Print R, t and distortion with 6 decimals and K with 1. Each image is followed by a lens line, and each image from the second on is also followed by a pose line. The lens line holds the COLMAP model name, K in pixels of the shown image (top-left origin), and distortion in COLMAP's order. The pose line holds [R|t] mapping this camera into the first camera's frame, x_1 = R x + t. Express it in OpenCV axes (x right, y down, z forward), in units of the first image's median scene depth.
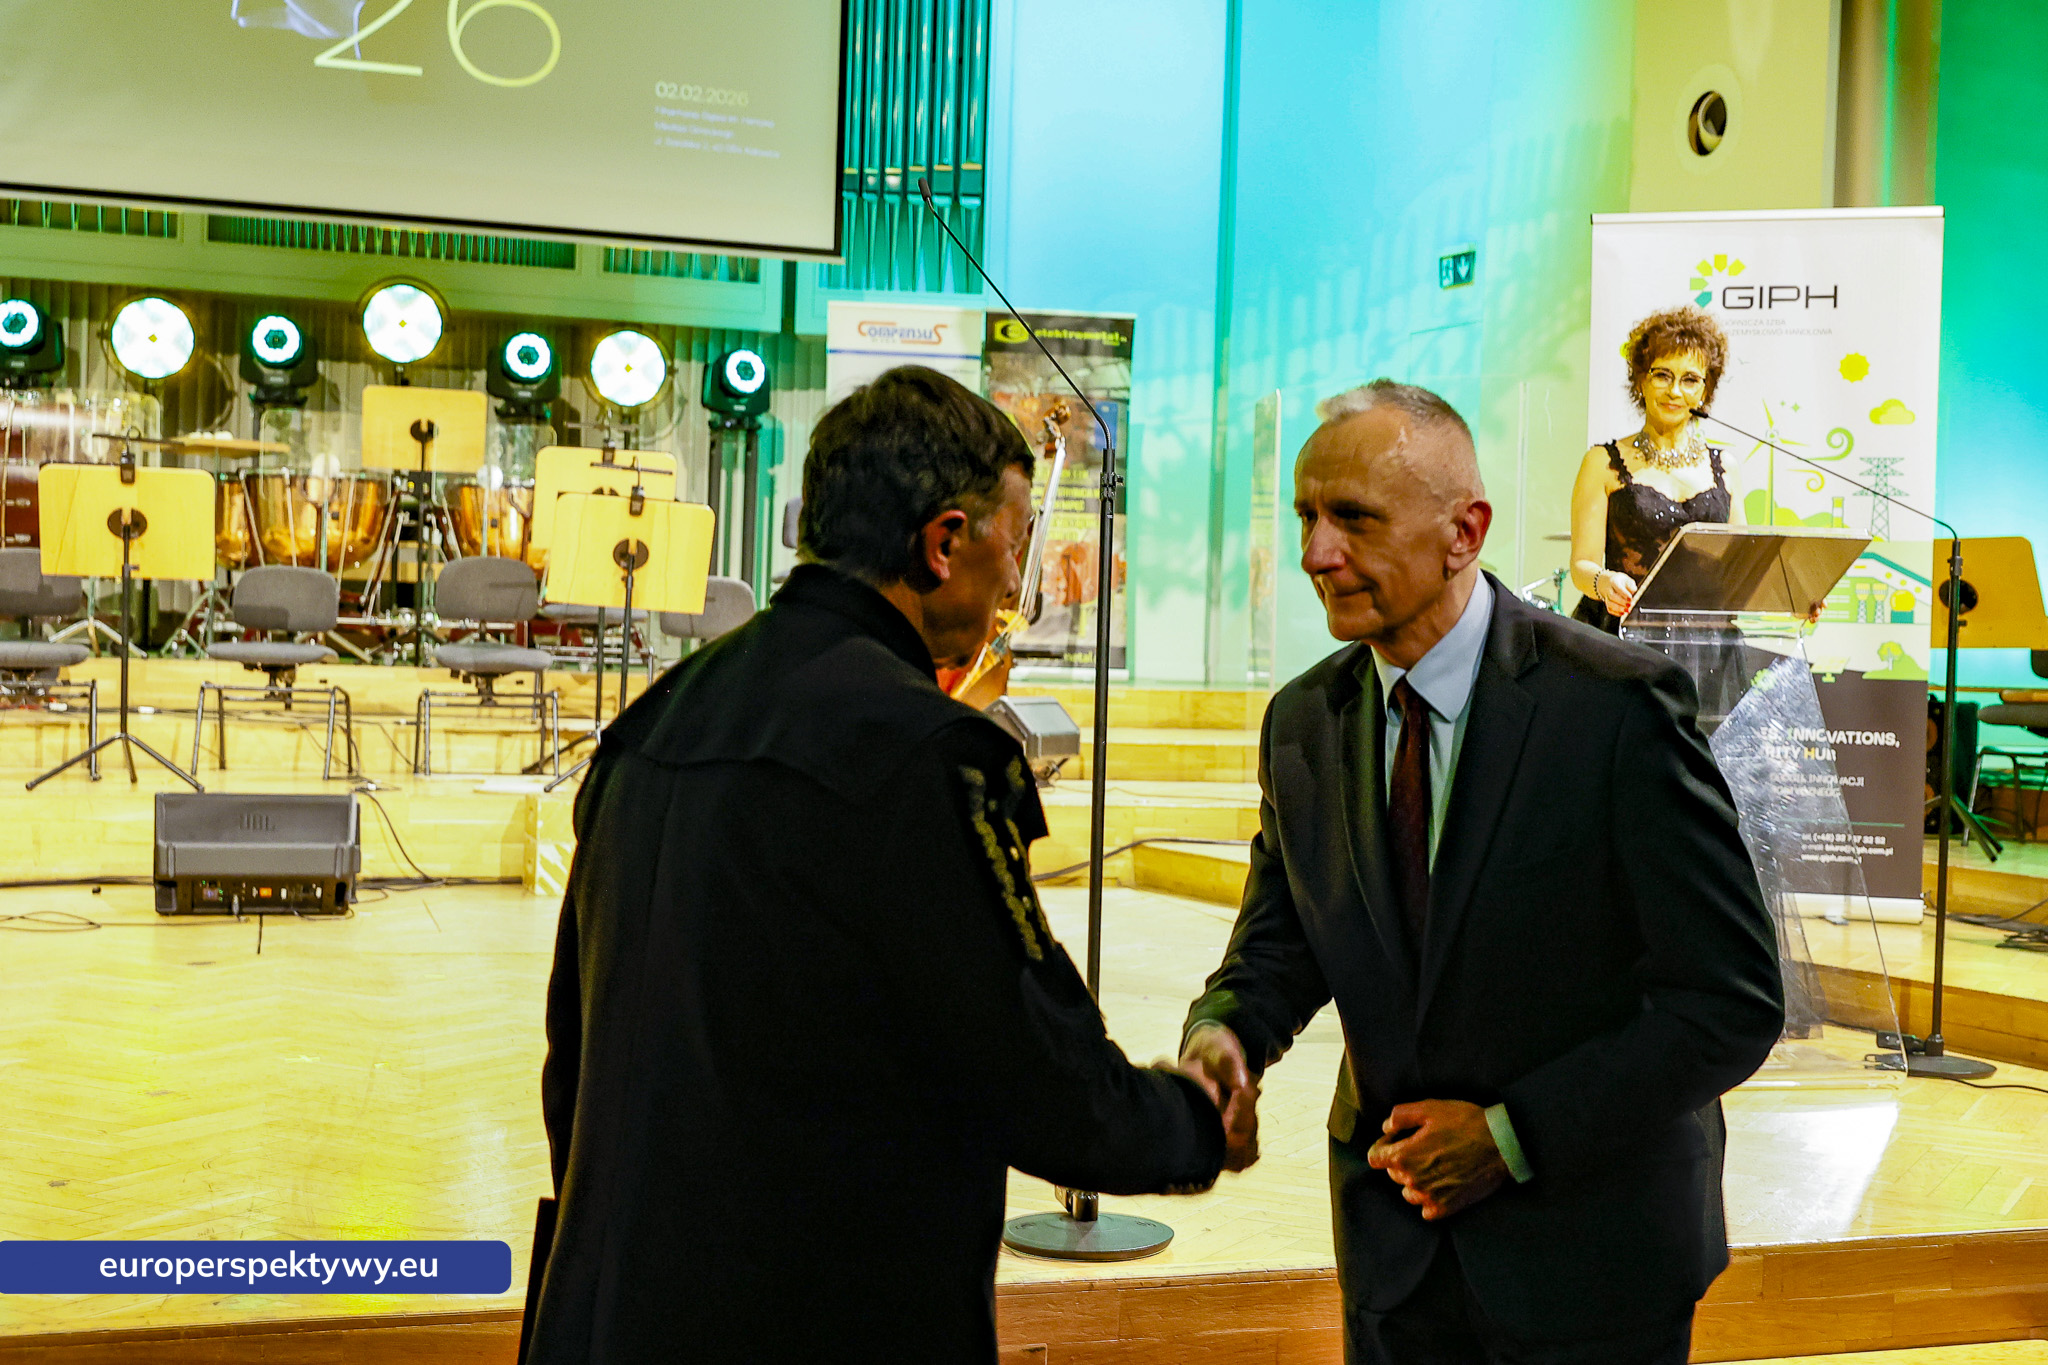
lens RADIAL K [[2518.3, 0, 1156.3], [0, 2518.3, 687.4], [0, 0, 1]] dist [0.001640, 0.000000]
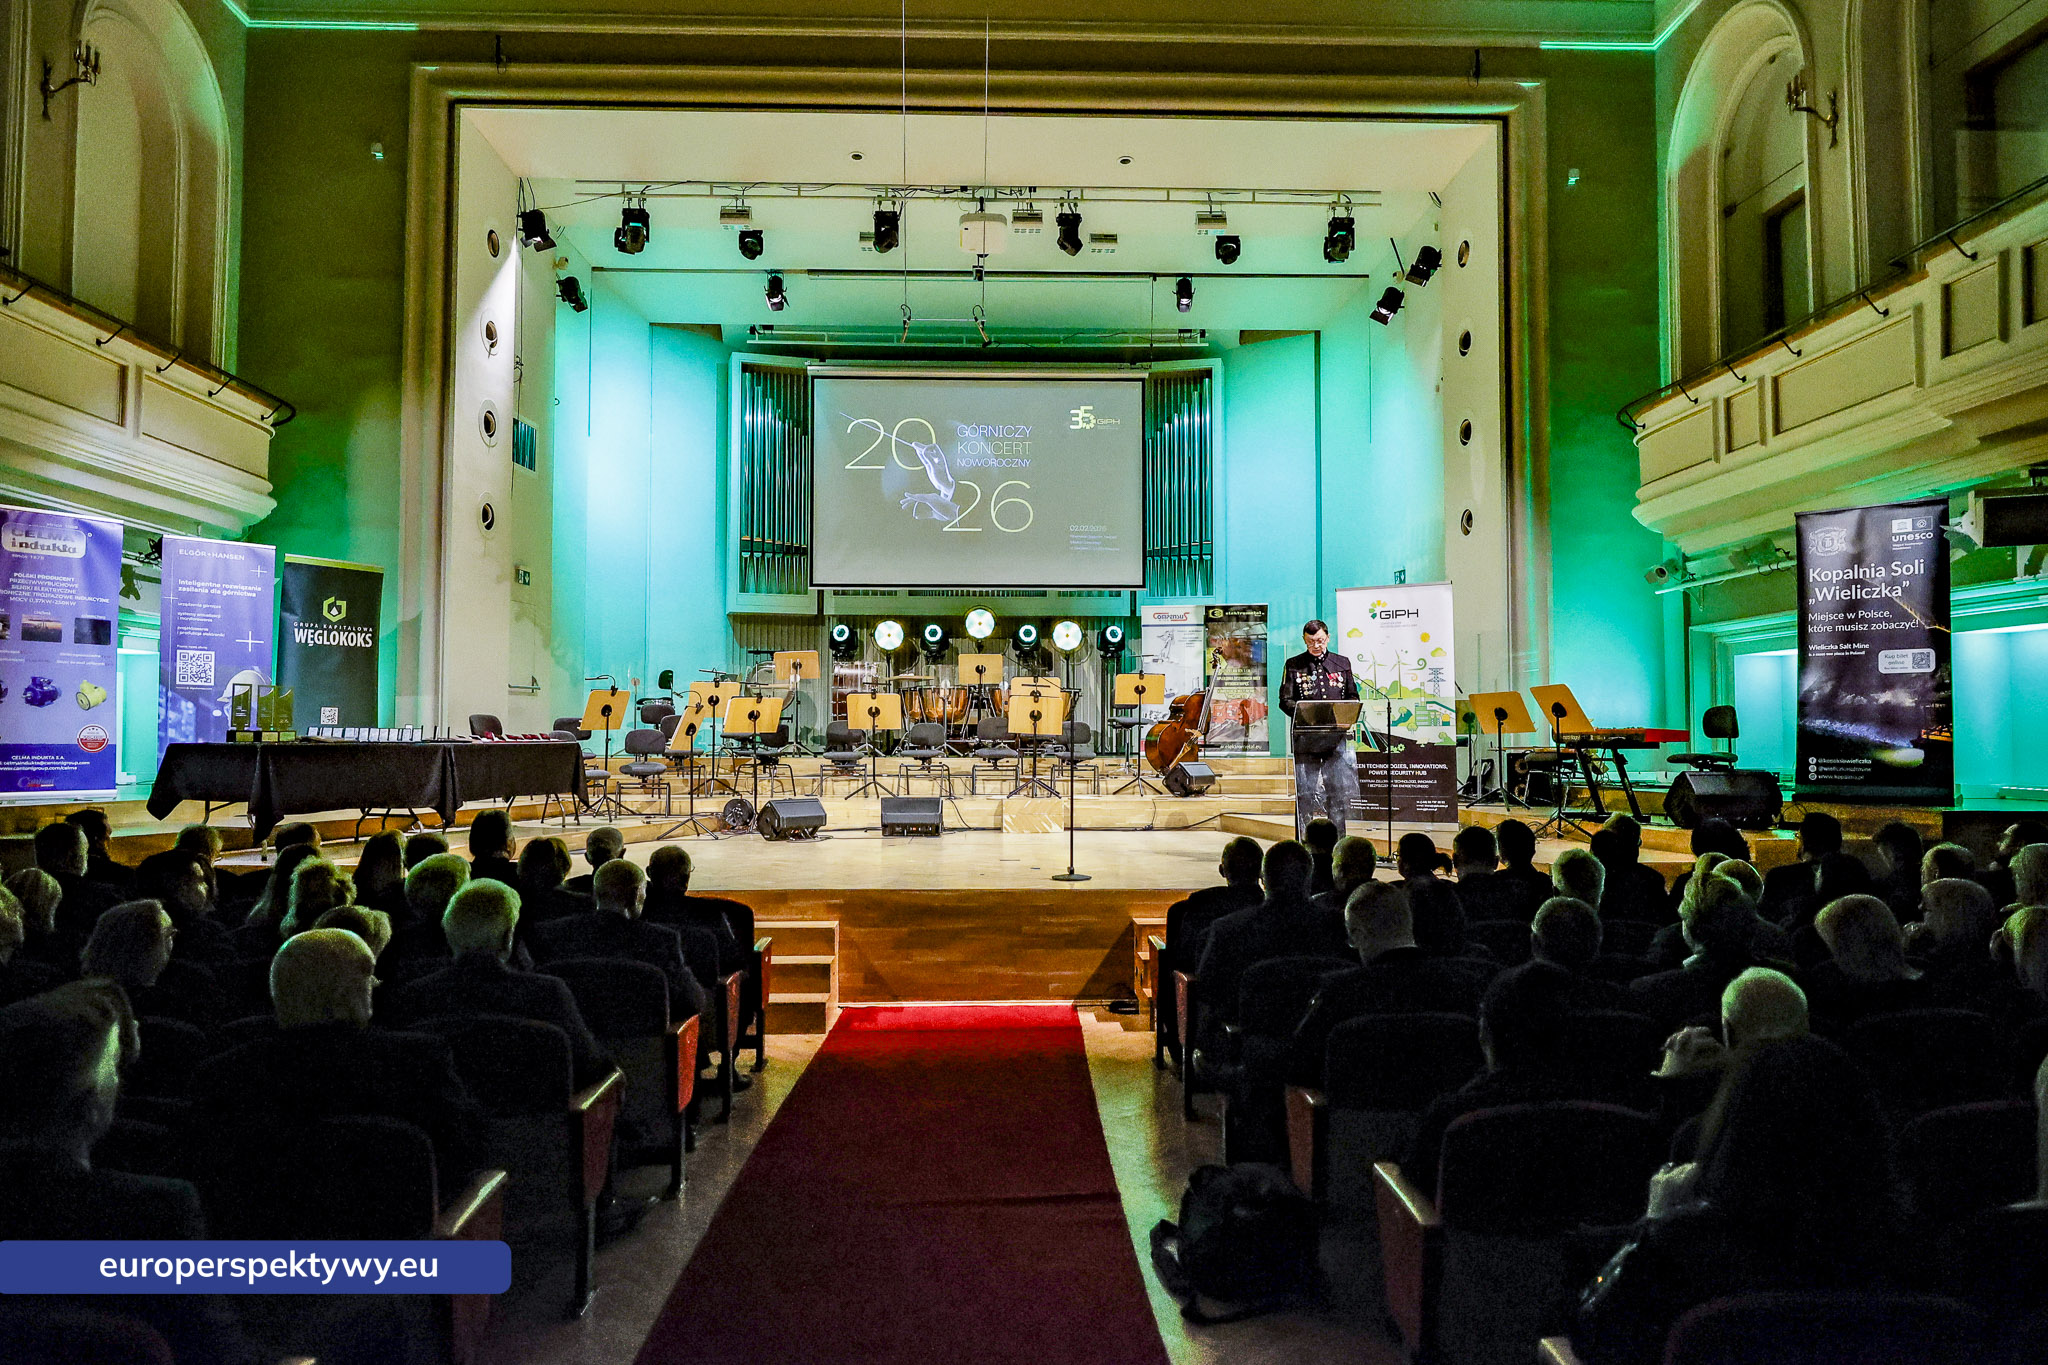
lens RADIAL K [[1414.7, 0, 1030.0], [0, 1414.7, 685.4], [0, 0, 1]] dist [-0.006051, 0.000517]
pose [[0.955409, -0.042313, -0.292237, 0.181492], [0.025054, 0.997727, -0.062551, 0.009916], [0.294220, 0.052441, 0.954298, -0.384114]]
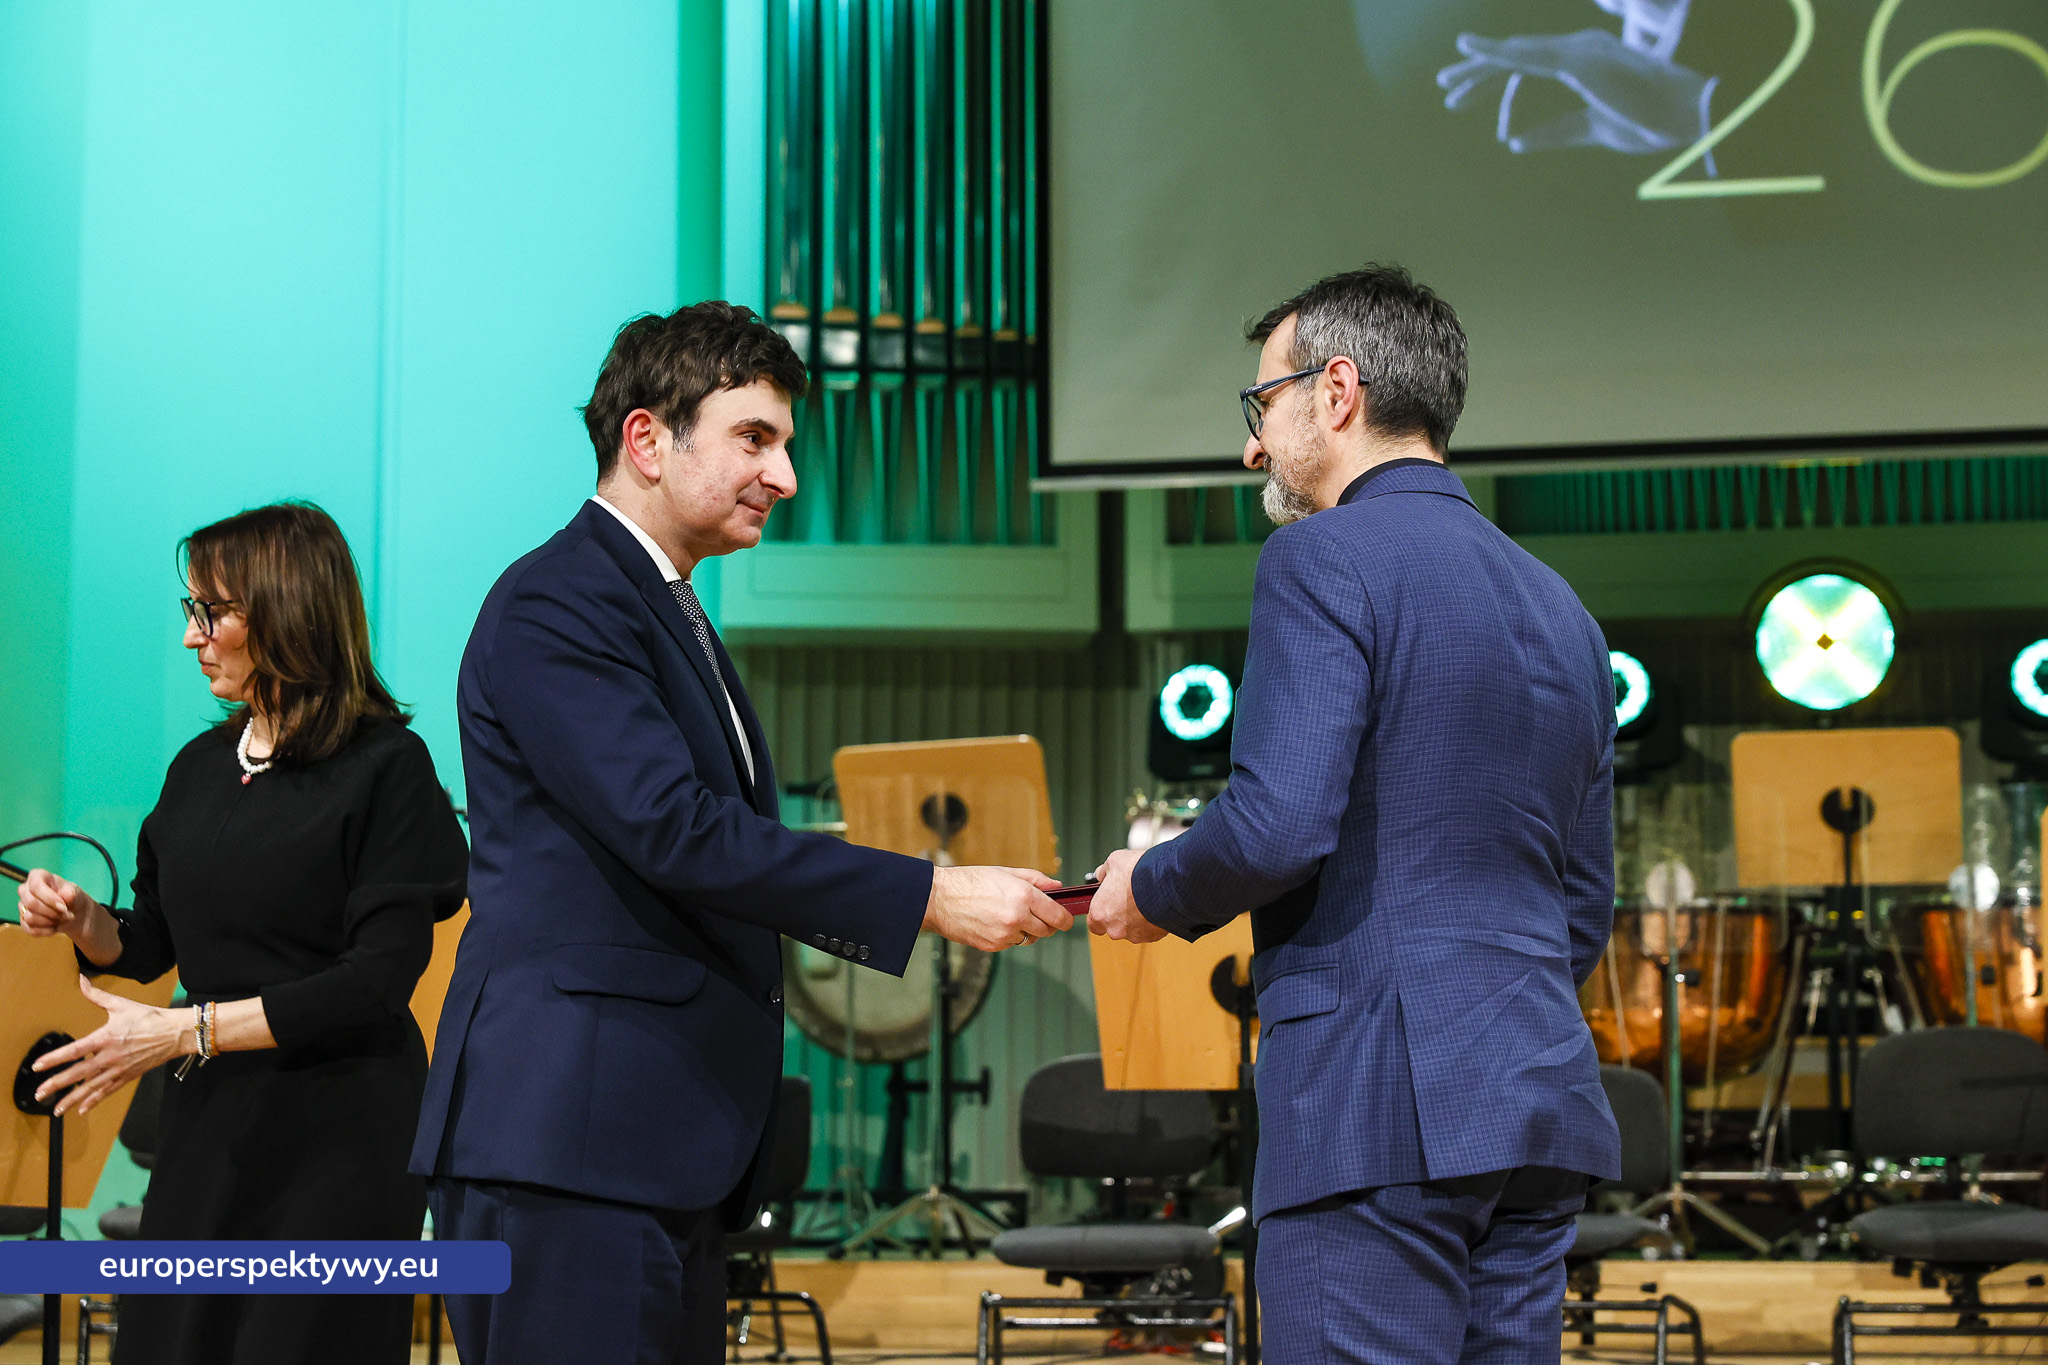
lens RADIAL K [[3966.7, 0, 1018.0], [0, 3966.7, 652.9], [0, 0, 1]] dist [-0.003895, 0.000000]
pose [[0.865452, -0.102823, -0.490327, -0.026763], [0.020311, 0.985108, -0.170730, 0.004129], [0.500580, 0.137800, 0.854652, 0.178431]]
